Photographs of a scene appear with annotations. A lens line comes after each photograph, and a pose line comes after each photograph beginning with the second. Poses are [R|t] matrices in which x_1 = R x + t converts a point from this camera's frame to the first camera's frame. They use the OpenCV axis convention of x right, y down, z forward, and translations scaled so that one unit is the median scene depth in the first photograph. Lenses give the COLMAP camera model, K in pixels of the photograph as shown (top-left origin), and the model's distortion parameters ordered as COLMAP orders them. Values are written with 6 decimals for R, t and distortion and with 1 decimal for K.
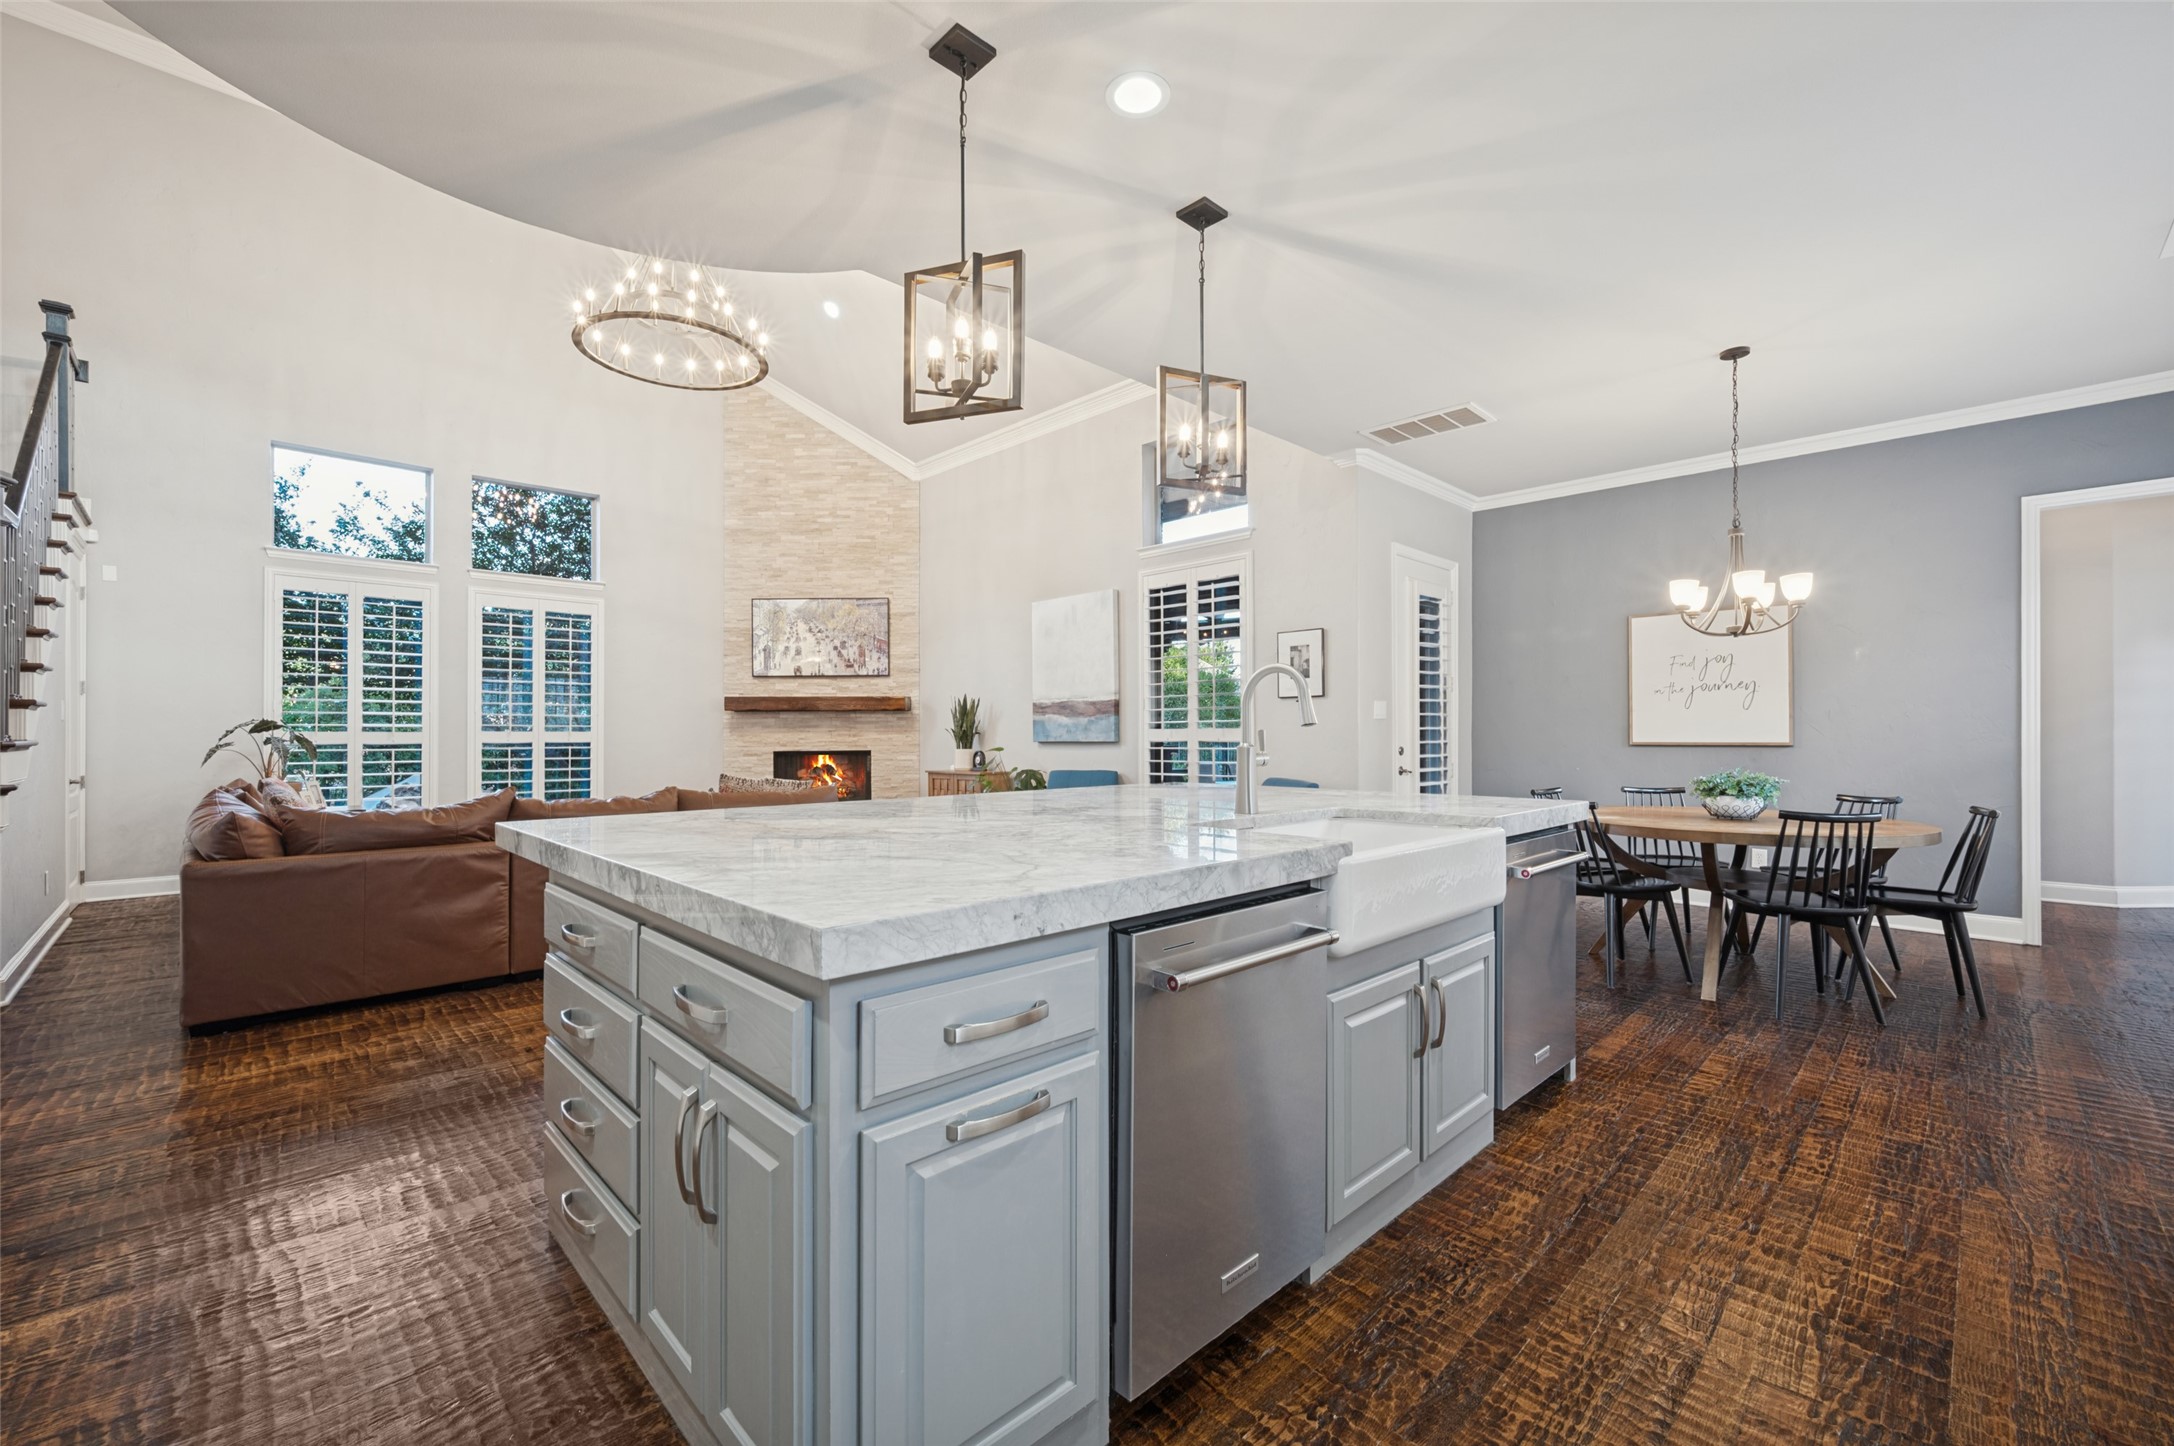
lens RADIAL K [[887.1, 0, 1085.7], [0, 887.1, 729.2], [0, 0, 1]] dist [-0.001306, -0.000013]
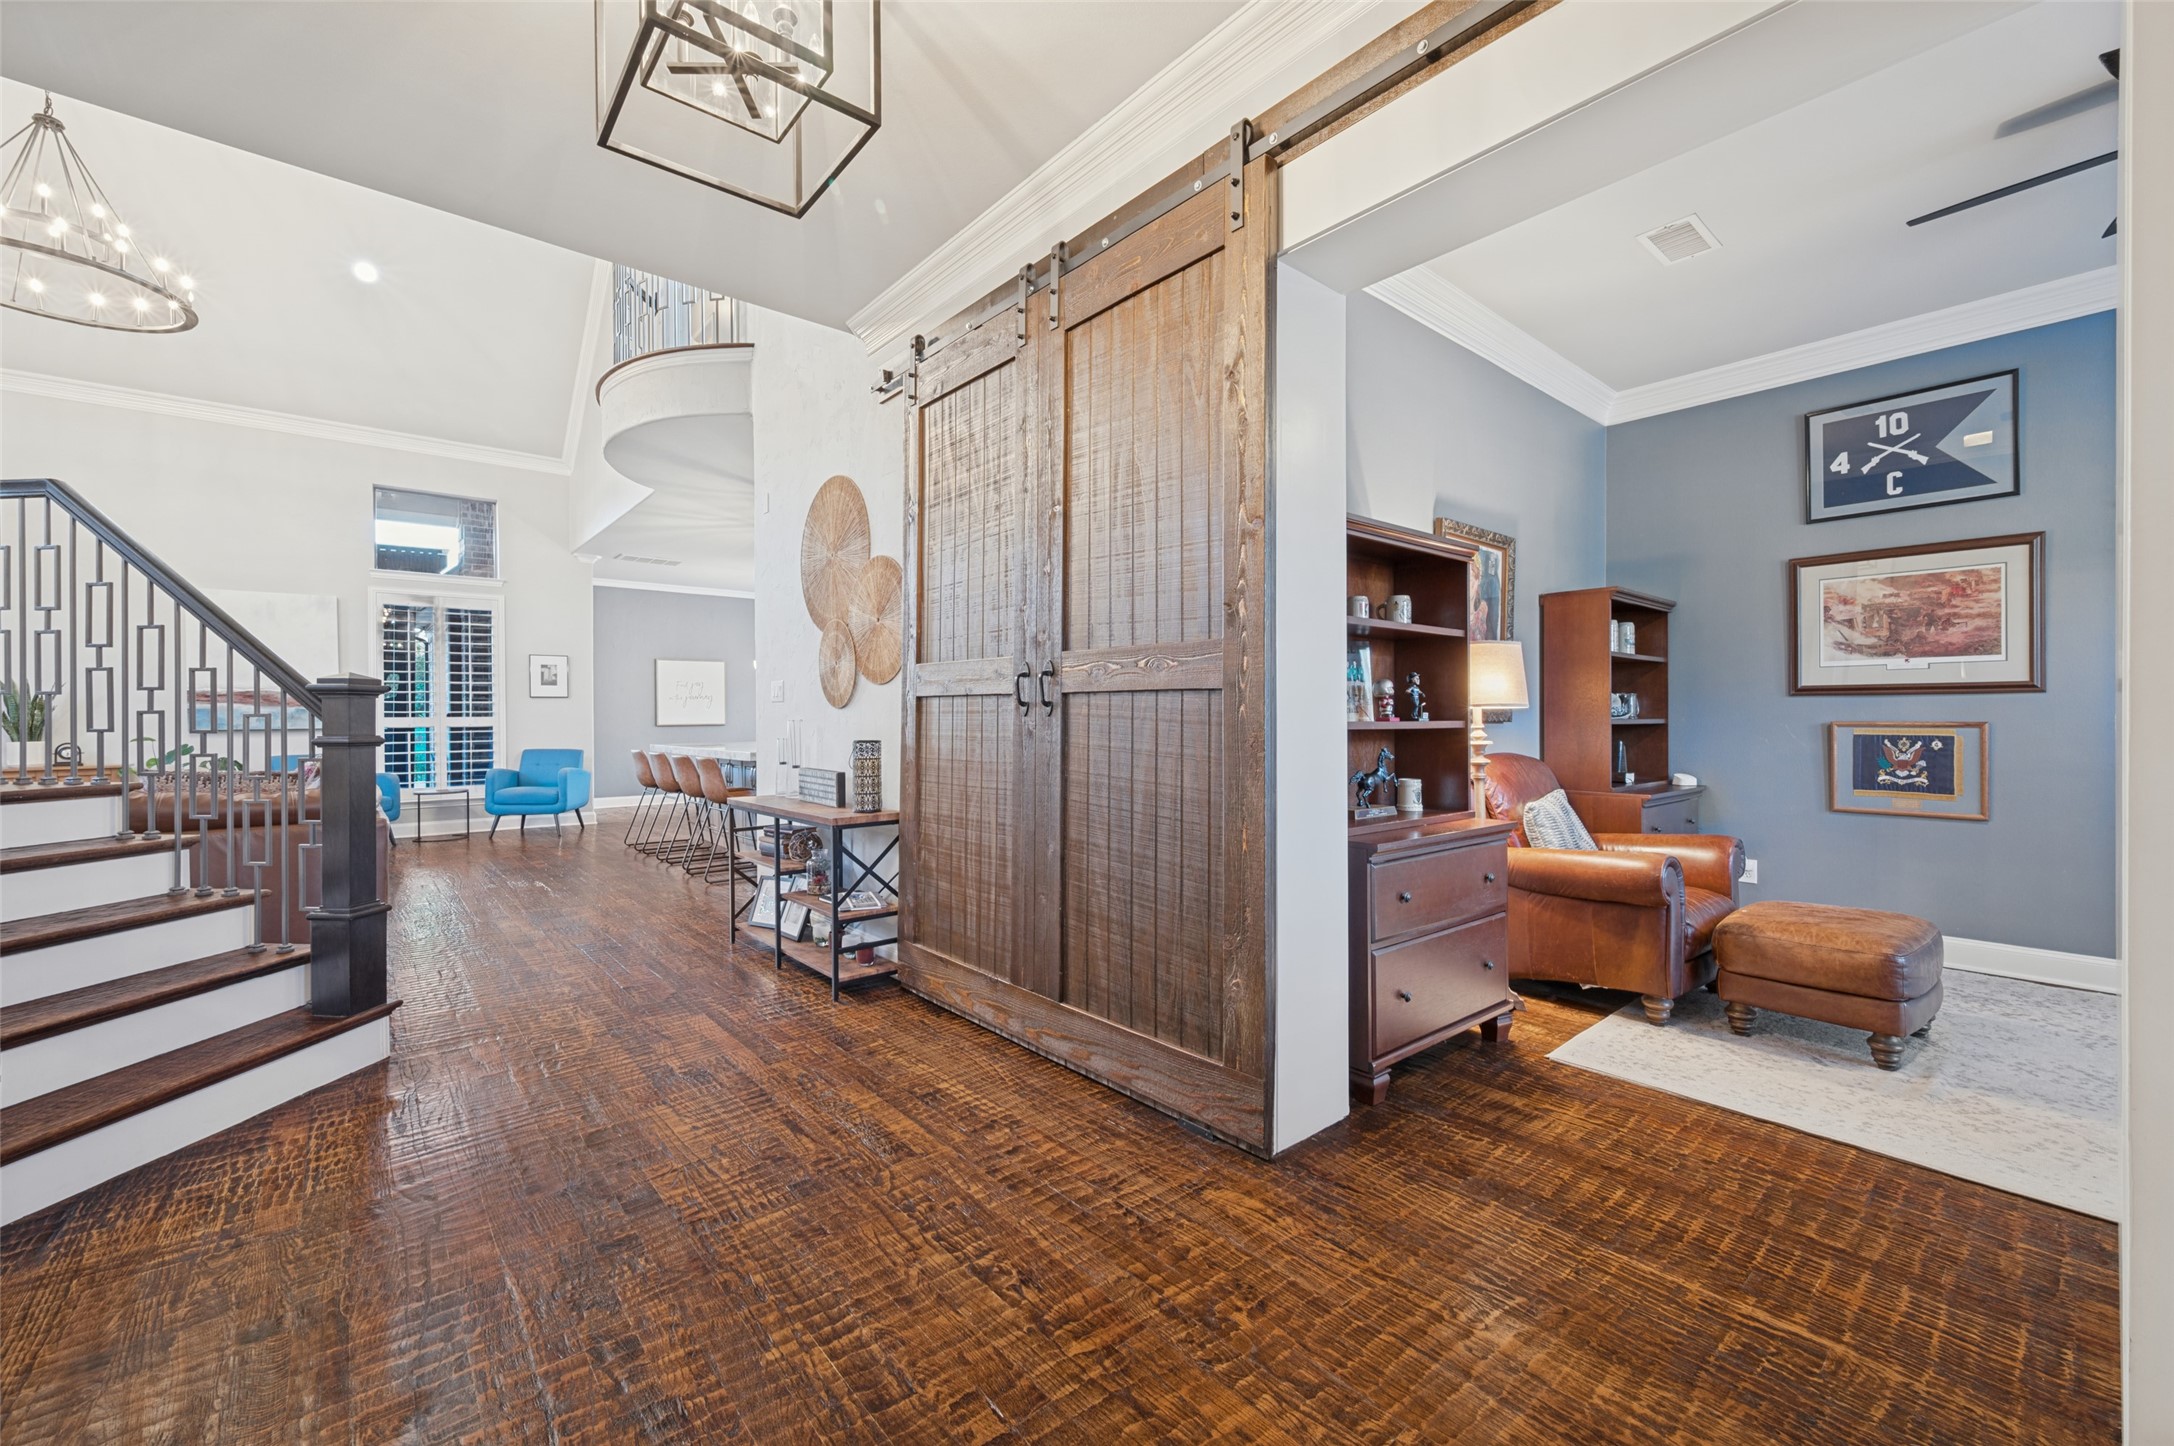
lens RADIAL K [[855.8, 0, 1087.0], [0, 855.8, 723.0], [0, 0, 1]] dist [-0.001734, 0.000722]
pose [[0.064861, -0.004173, 0.997886, -2.083890], [-0.000001, 0.999991, 0.004182, 0.005953], [-0.997894, -0.000273, 0.064860, -0.098149]]
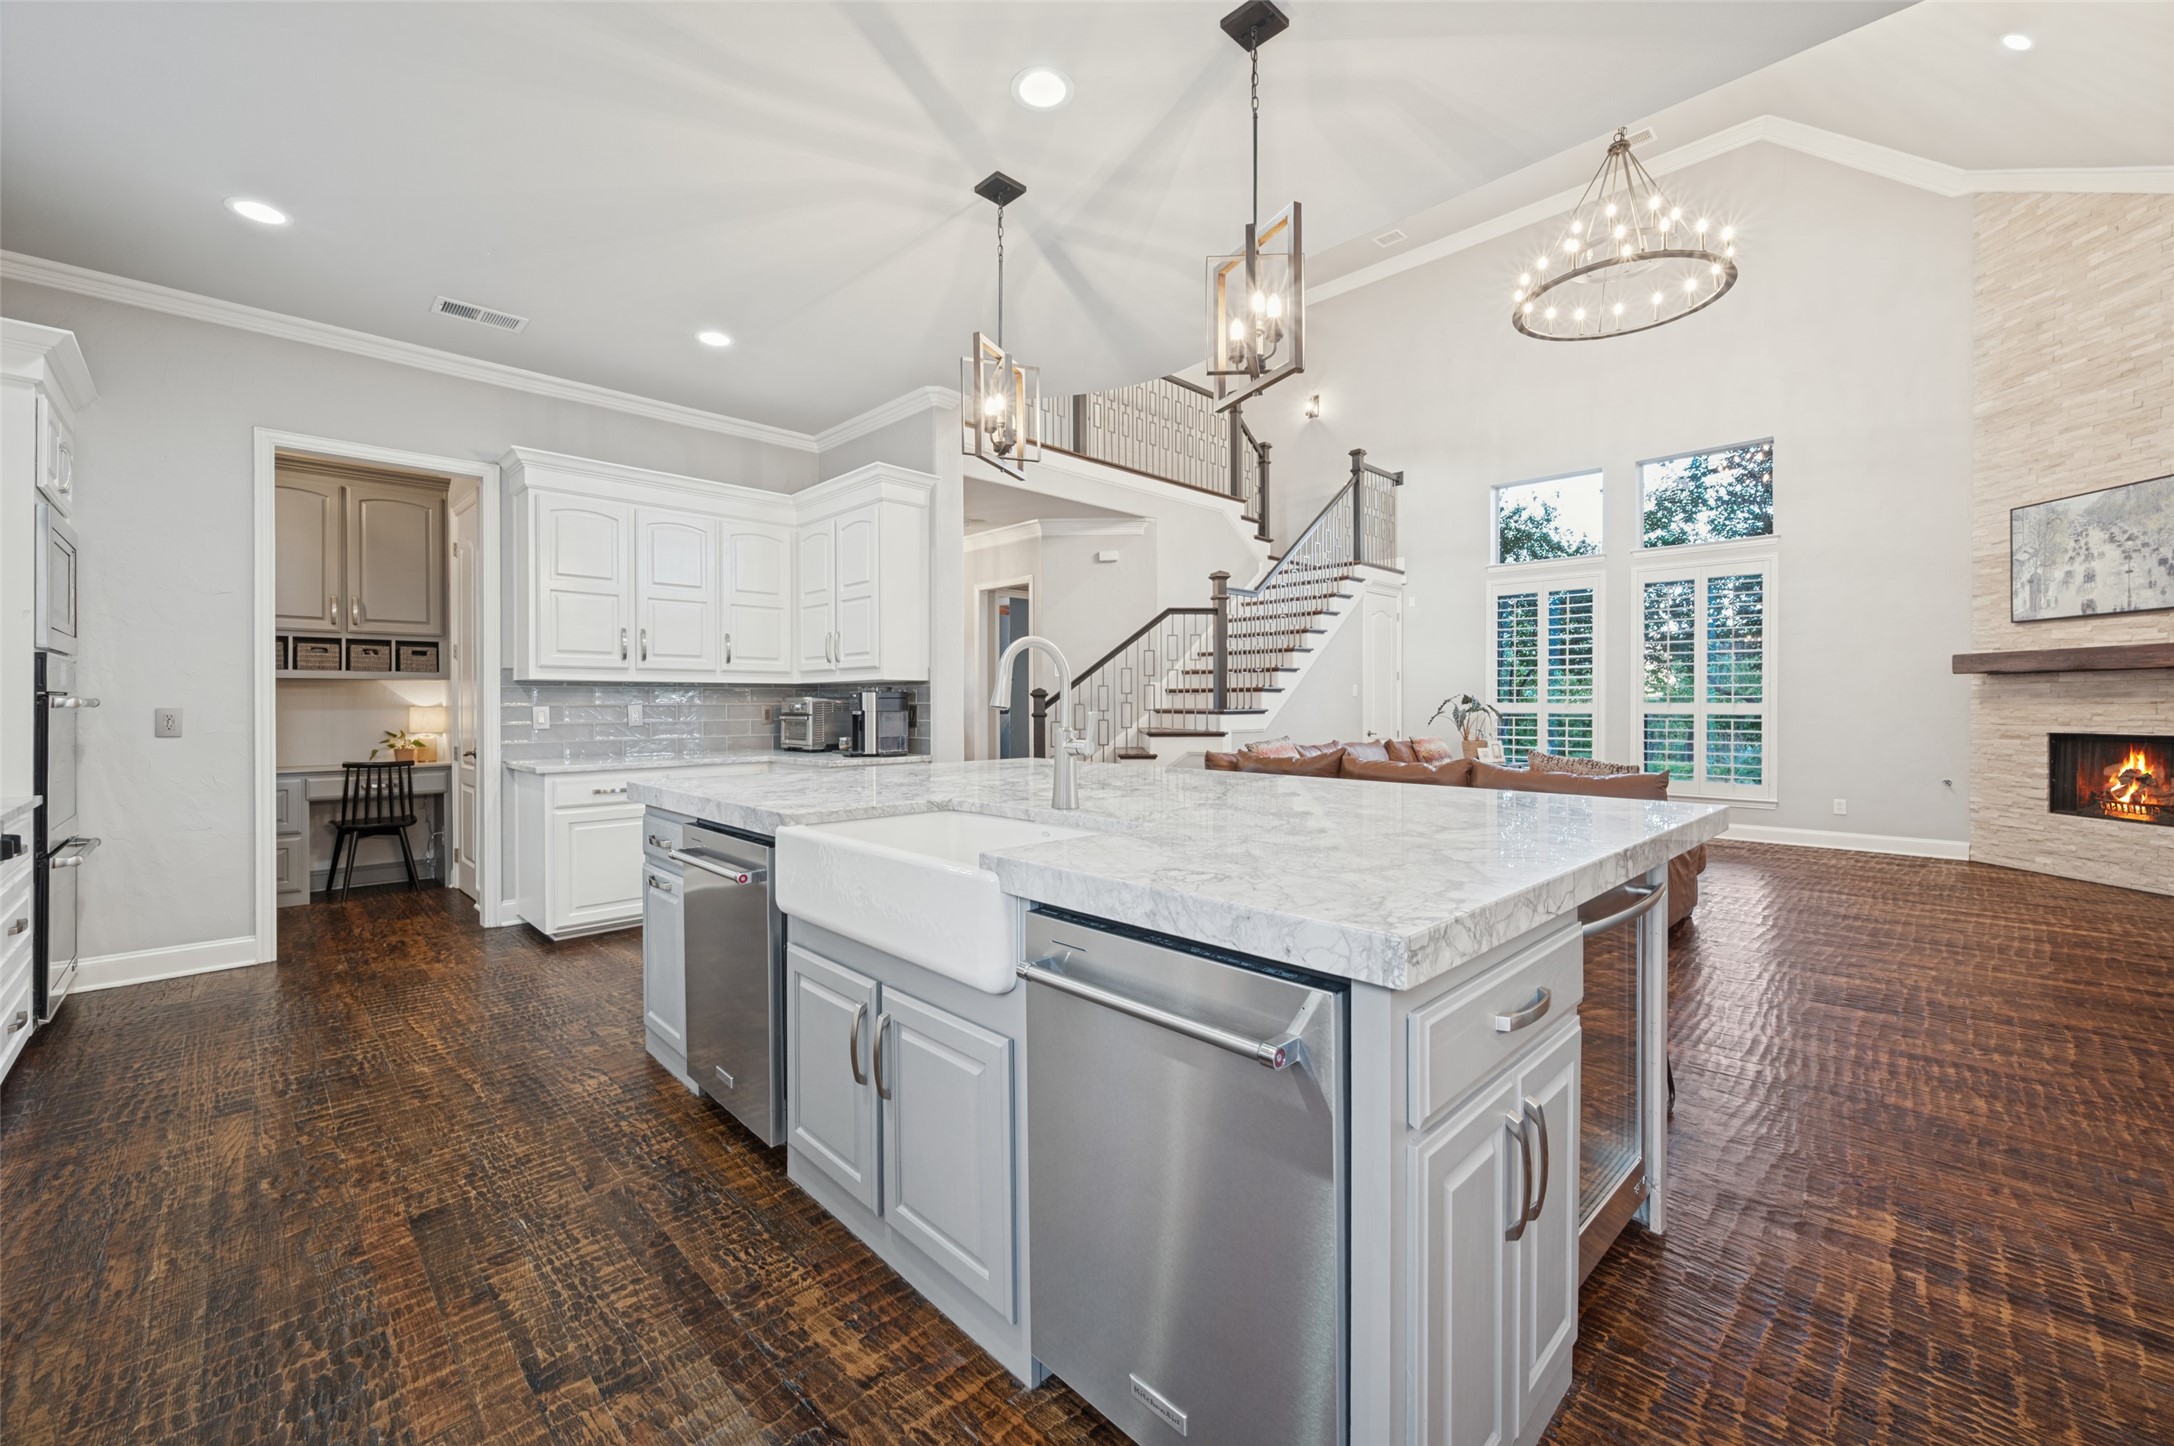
lens RADIAL K [[863.4, 0, 1087.4], [0, 863.4, 704.3], [0, 0, 1]] dist [-0.001263, 0.000202]
pose [[0.004913, 0.004338, -0.999979, 0.751426], [0.005569, 0.999975, 0.004365, -0.007987], [0.999972, -0.005590, 0.004889, 0.741574]]
